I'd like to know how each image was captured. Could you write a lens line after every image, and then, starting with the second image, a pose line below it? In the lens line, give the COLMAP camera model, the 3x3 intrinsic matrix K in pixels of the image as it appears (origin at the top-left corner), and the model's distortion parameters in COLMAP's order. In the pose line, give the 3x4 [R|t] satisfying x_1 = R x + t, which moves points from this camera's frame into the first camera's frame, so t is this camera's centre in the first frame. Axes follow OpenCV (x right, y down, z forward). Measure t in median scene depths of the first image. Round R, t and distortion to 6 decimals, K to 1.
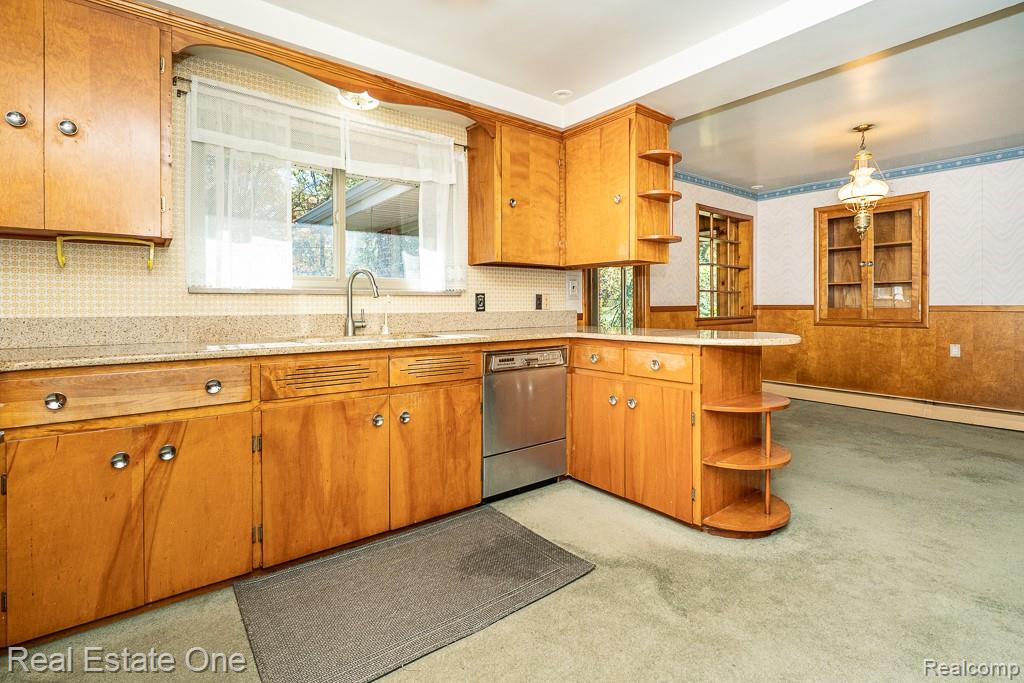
lens RADIAL K [[477.4, 0, 515.9], [0, 477.4, 304.0], [0, 0, 1]] dist [-0.010730, 0.000936]
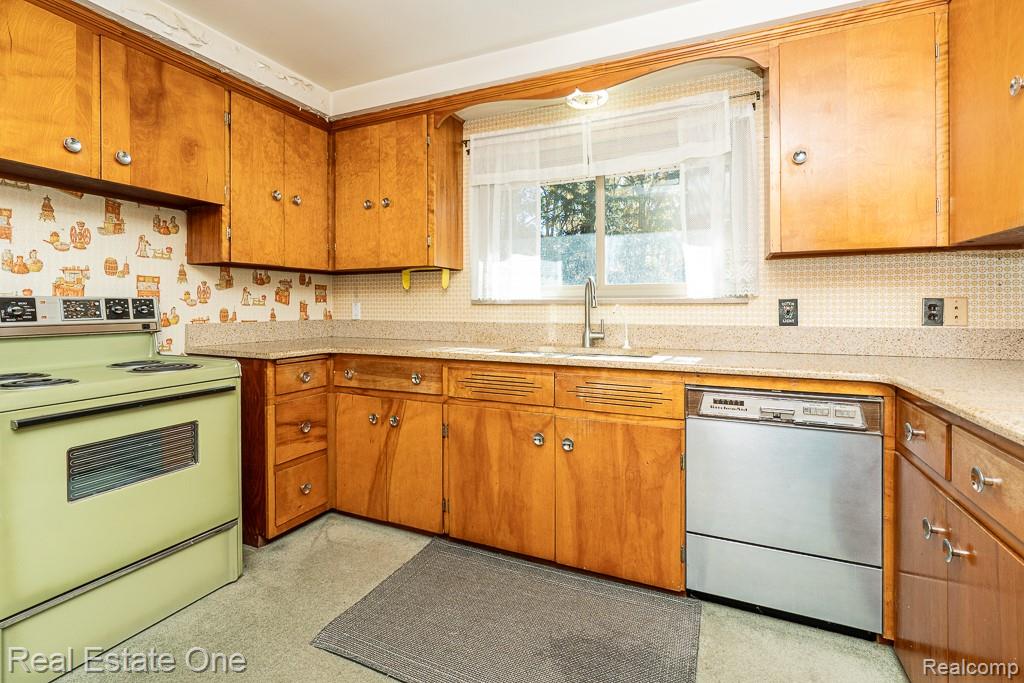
lens RADIAL K [[477.4, 0, 514.4], [0, 477.4, 303.6], [0, 0, 1]] dist [-0.010730, 0.000936]
pose [[0.454699, 0.001045, -0.890645, 0.465807], [0.003033, 0.999992, 0.002722, -0.025310], [0.890640, -0.003939, 0.454692, 0.457287]]
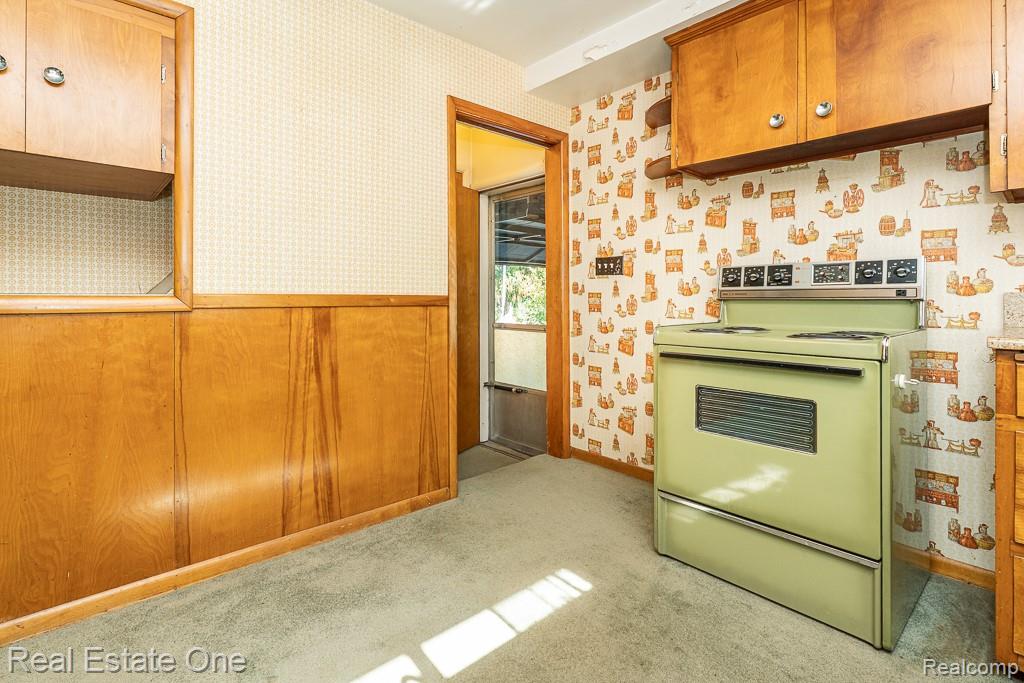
lens RADIAL K [[477.4, 0, 495.3], [0, 477.4, 301.3], [0, 0, 1]] dist [-0.010730, 0.000936]
pose [[-0.999428, 0.005994, -0.033281, 0.019759], [0.005864, 0.999975, 0.004020, 0.023292], [0.033305, 0.003822, -0.999438, 0.942395]]
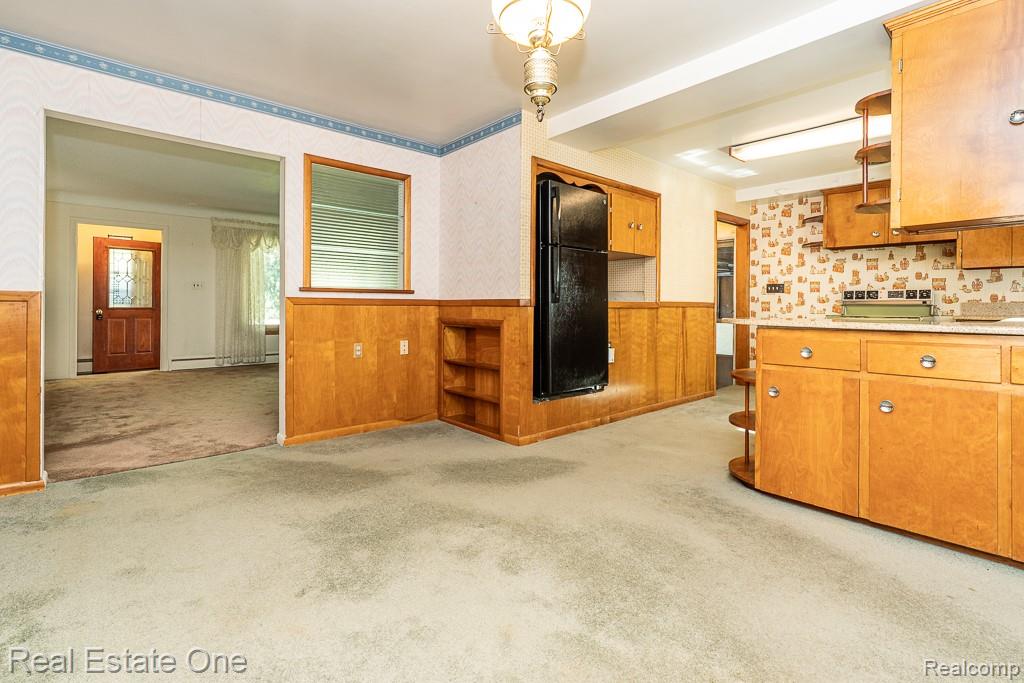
lens RADIAL K [[477.4, 0, 495.2], [0, 477.4, 312.2], [0, 0, 1]] dist [-0.010730, 0.000936]
pose [[-0.999559, 0.000221, -0.029693, 1.150639], [-0.000043, 0.999960, 0.008908, 0.039254], [0.029694, 0.008906, -0.999519, 2.084537]]
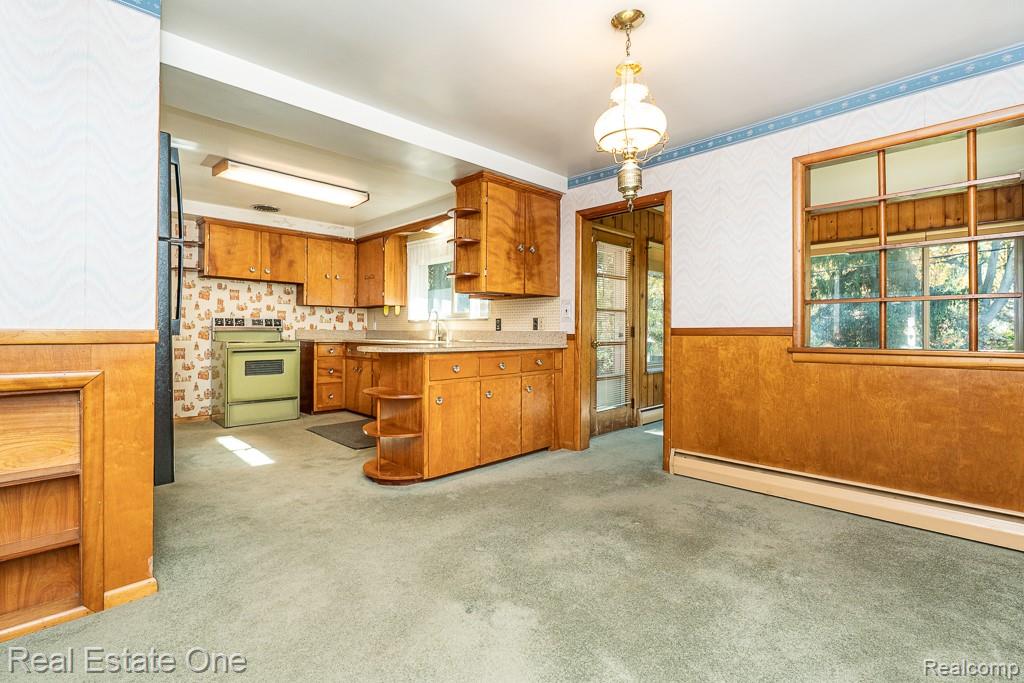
lens RADIAL K [[477.4, 0, 523.0], [0, 477.4, 321.4], [0, 0, 1]] dist [-0.010730, 0.000936]
pose [[0.116546, -0.013598, -0.993092, 1.902000], [-0.000862, 0.999905, -0.013792, 0.009319], [0.993185, 0.002464, 0.116523, 1.194053]]
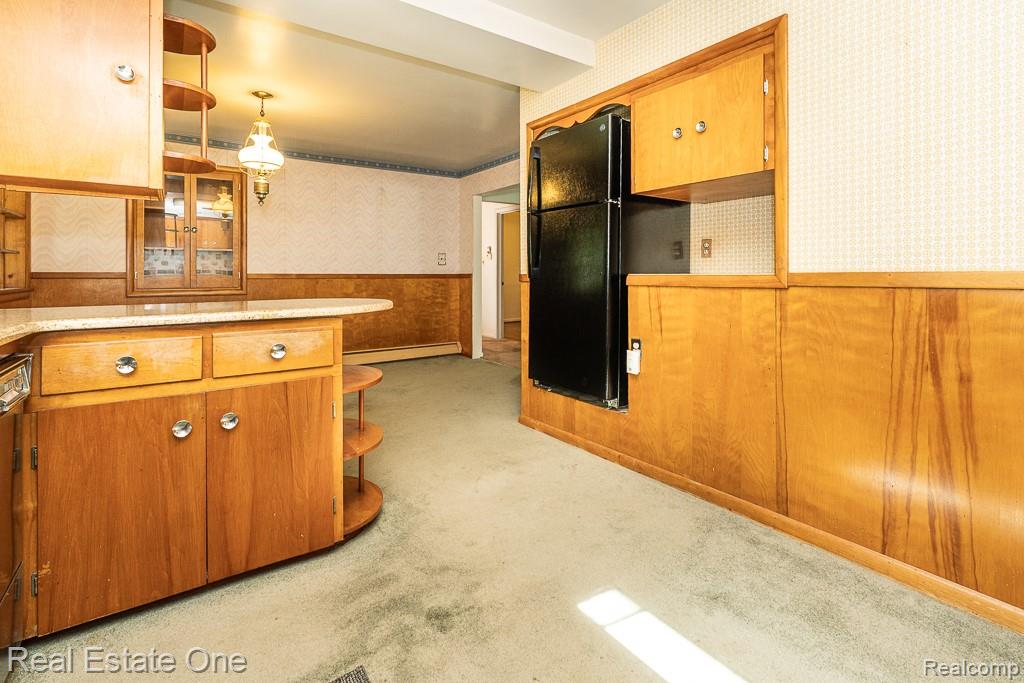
lens RADIAL K [[477.4, 0, 512.0], [0, 477.4, 280.4], [0, 0, 1]] dist [-0.010730, 0.000936]
pose [[0.048268, -0.006972, 0.998810, -0.369597], [-0.001437, 0.999974, 0.007050, 0.020296], [-0.998833, -0.001776, 0.048257, 0.623838]]
